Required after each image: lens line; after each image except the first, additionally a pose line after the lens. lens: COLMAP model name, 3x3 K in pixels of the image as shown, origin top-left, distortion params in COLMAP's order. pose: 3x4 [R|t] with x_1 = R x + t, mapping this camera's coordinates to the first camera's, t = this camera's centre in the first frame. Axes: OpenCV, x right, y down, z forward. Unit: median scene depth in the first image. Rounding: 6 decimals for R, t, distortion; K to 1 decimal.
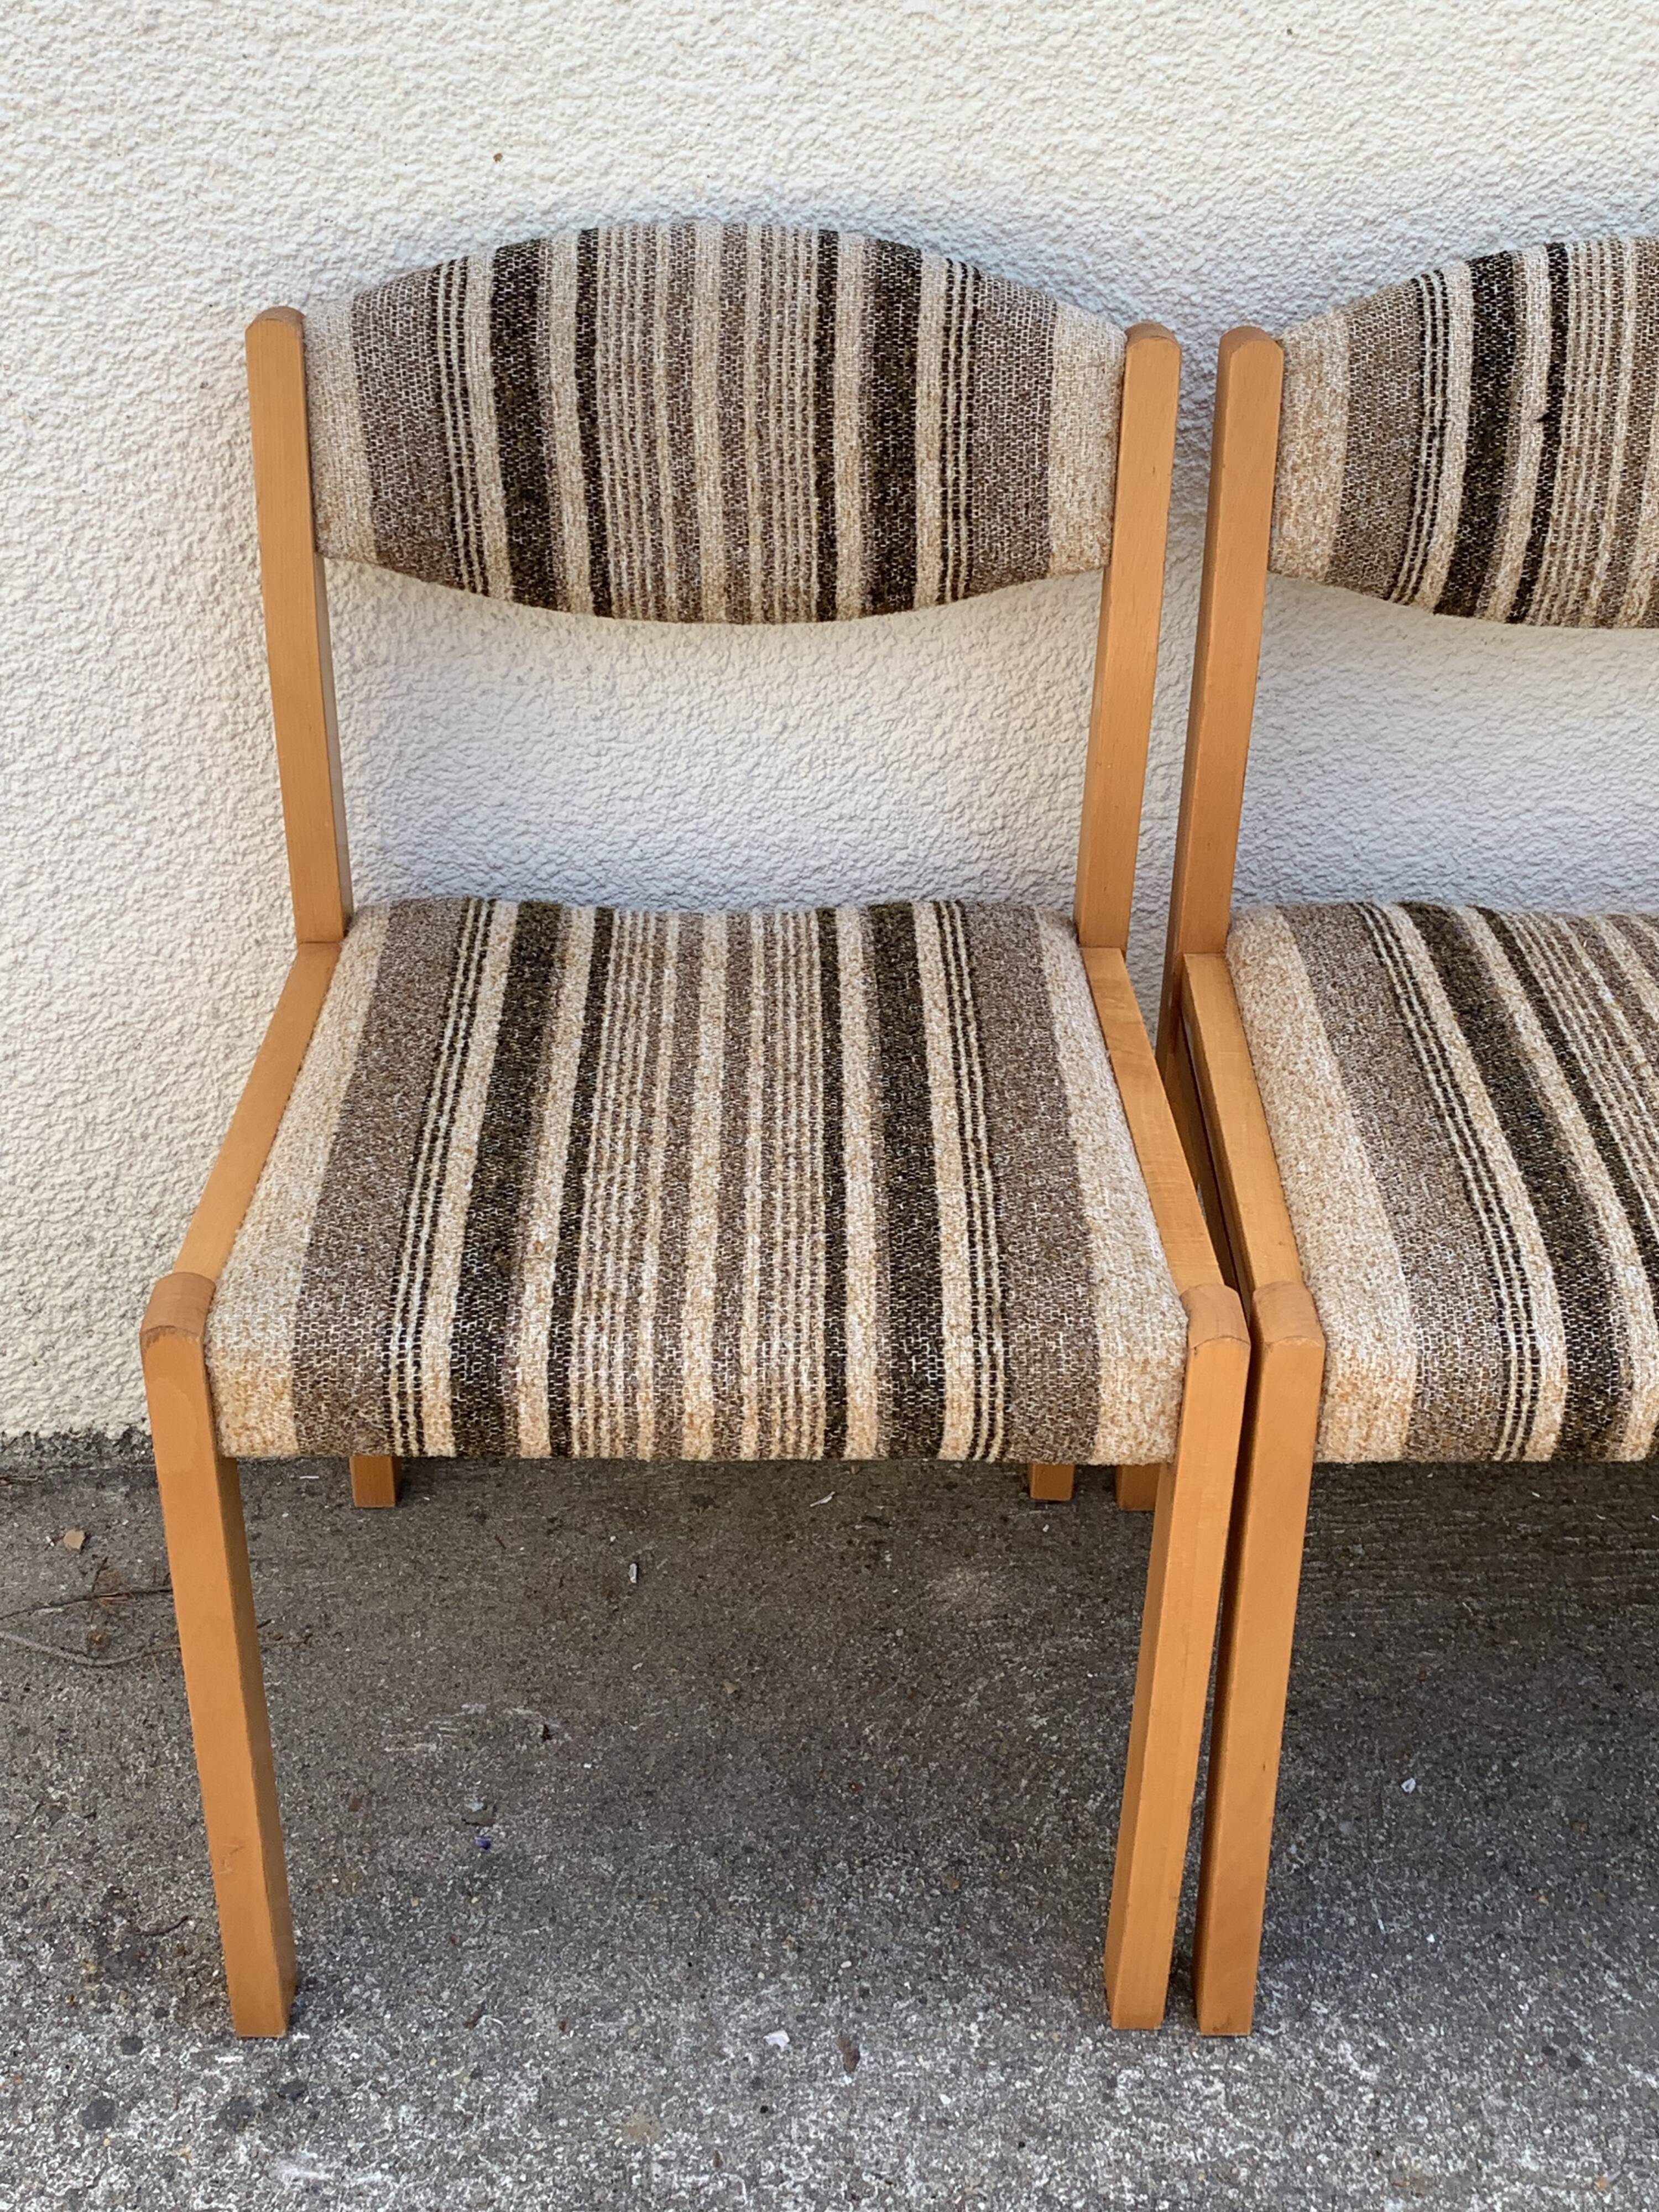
lens RADIAL K [[2827.4, 0, 815.0], [0, 2827.4, 1090.8], [0, 0, 1]] dist [0.071071, 0.000000]
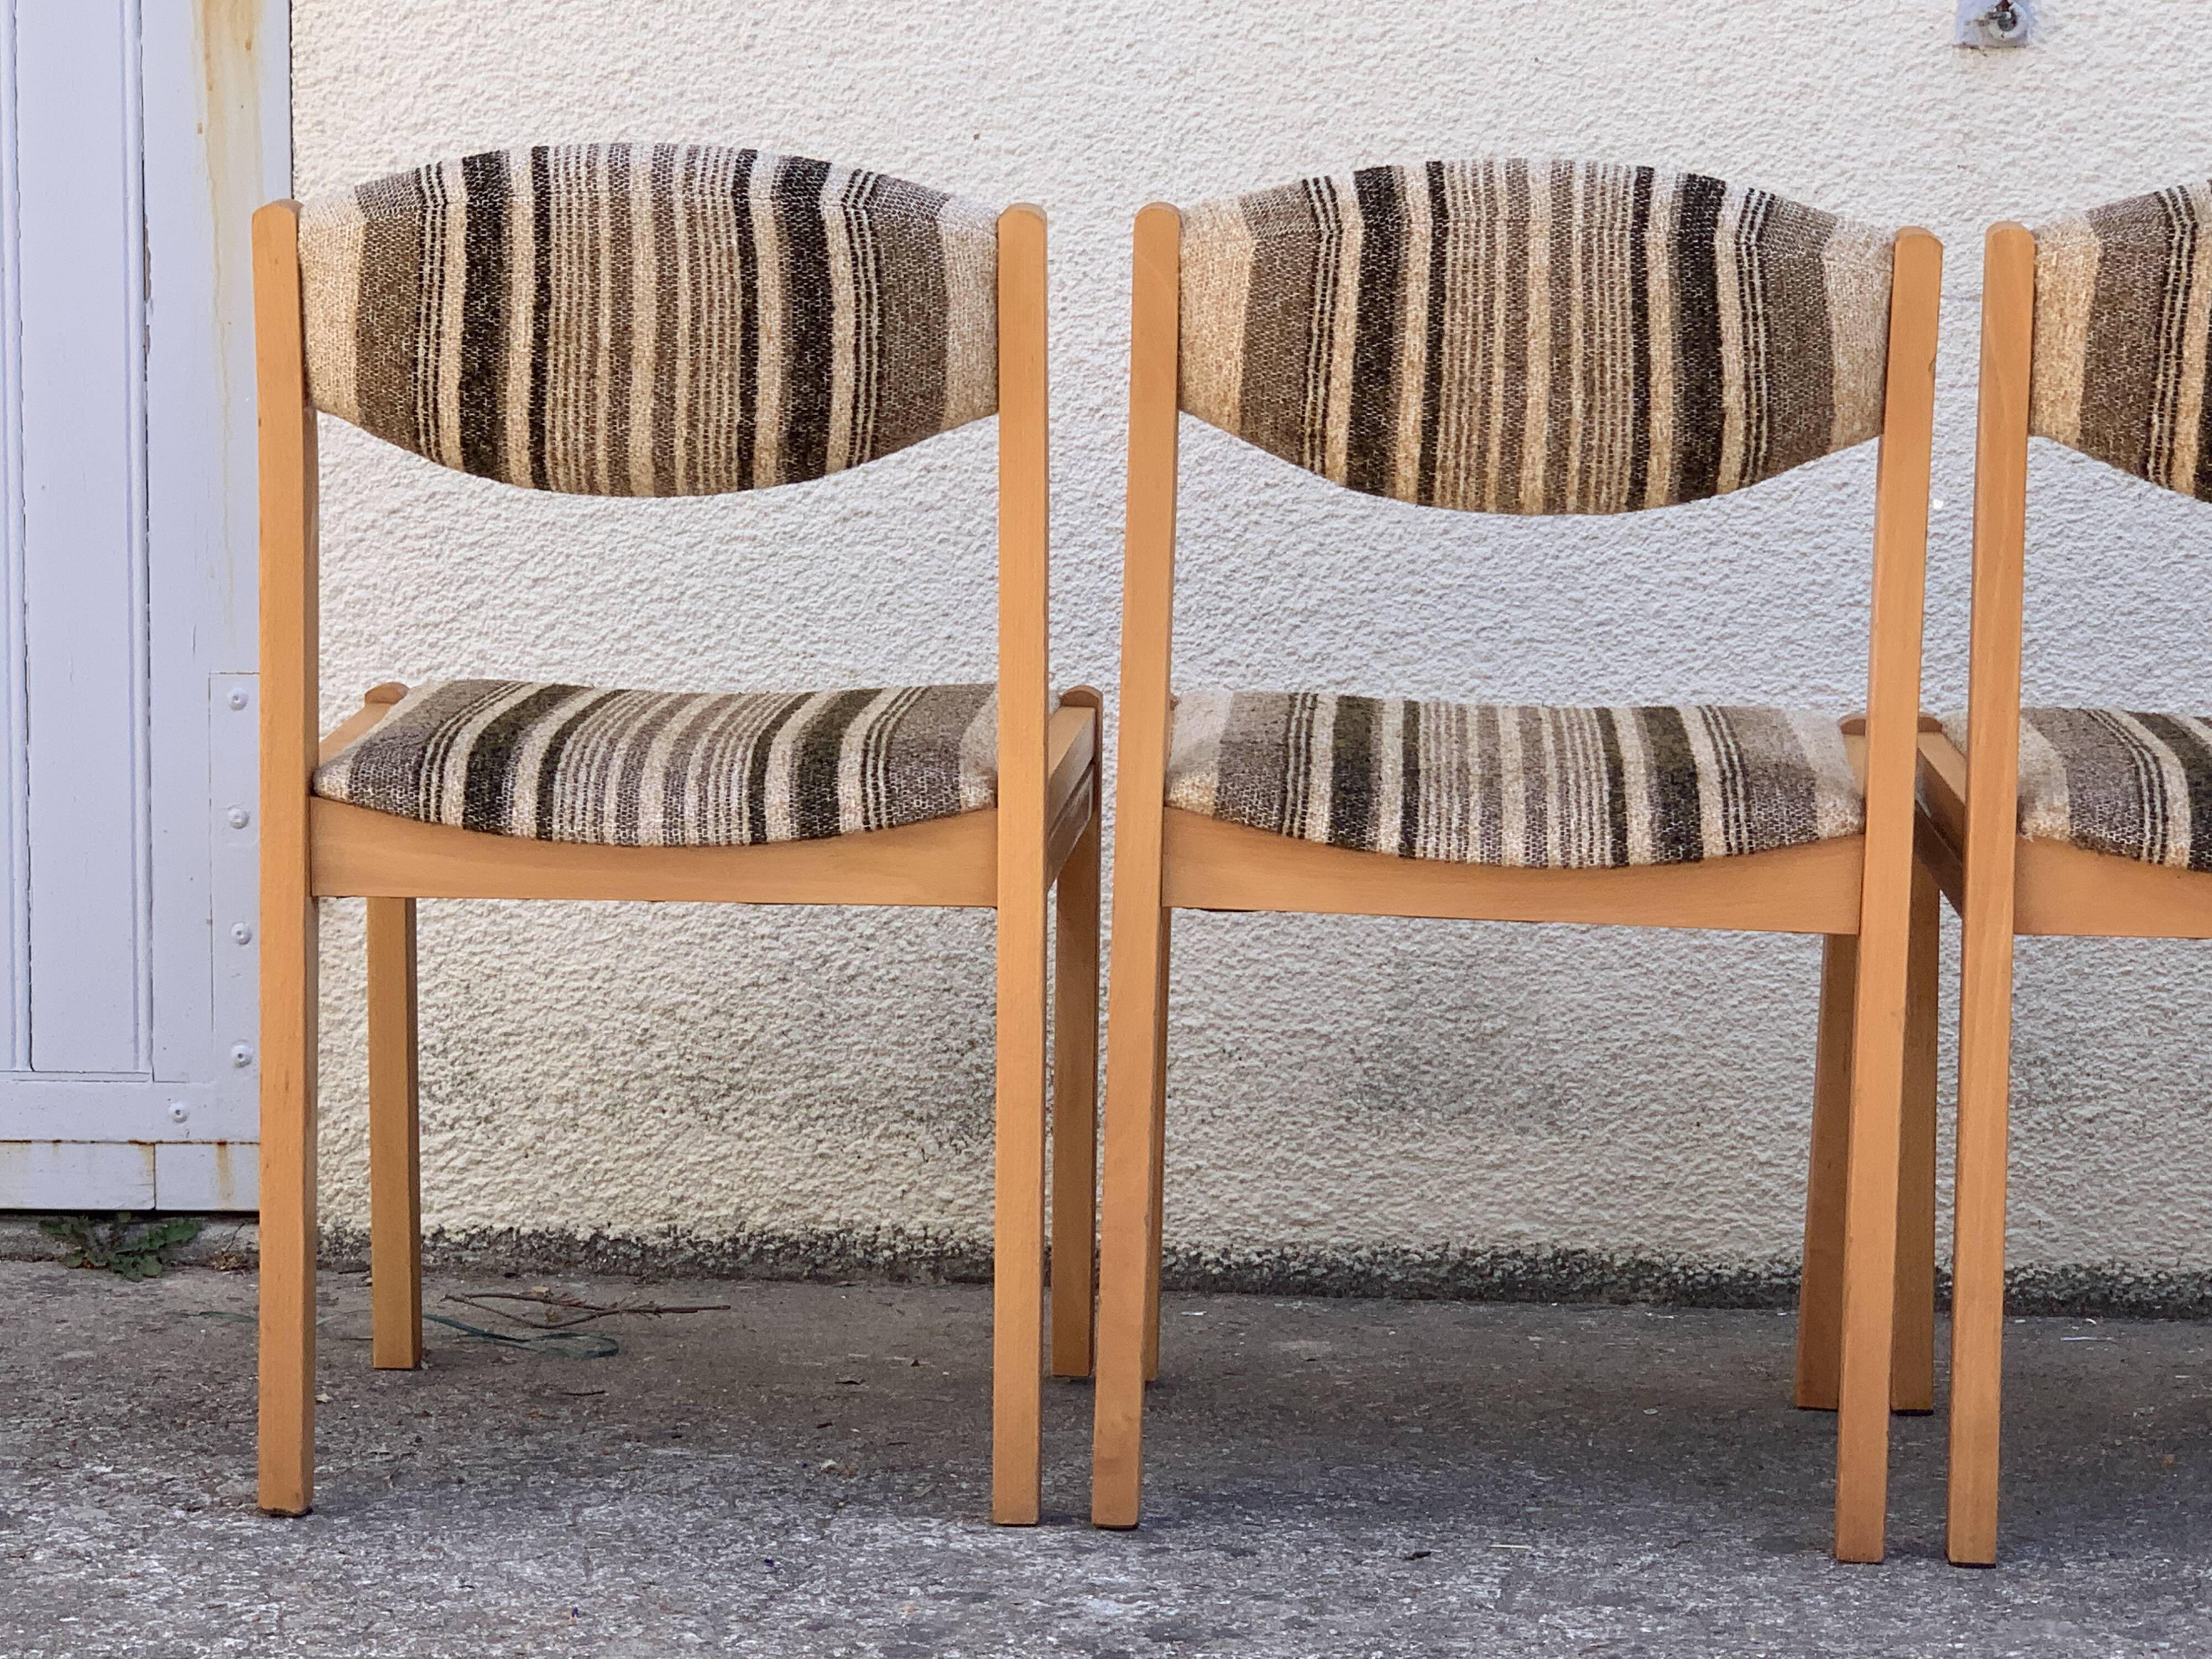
lens RADIAL K [[5050.4, 0, 1074.6], [0, 5050.4, 831.6], [0, 0, 1]] dist [0.008184, 0.000000]
pose [[0.985858, 0.013074, -0.167070, 0.356015], [-0.087113, 0.891650, -0.444266, 1.077390], [0.143159, 0.452537, 0.880179, -1.036693]]
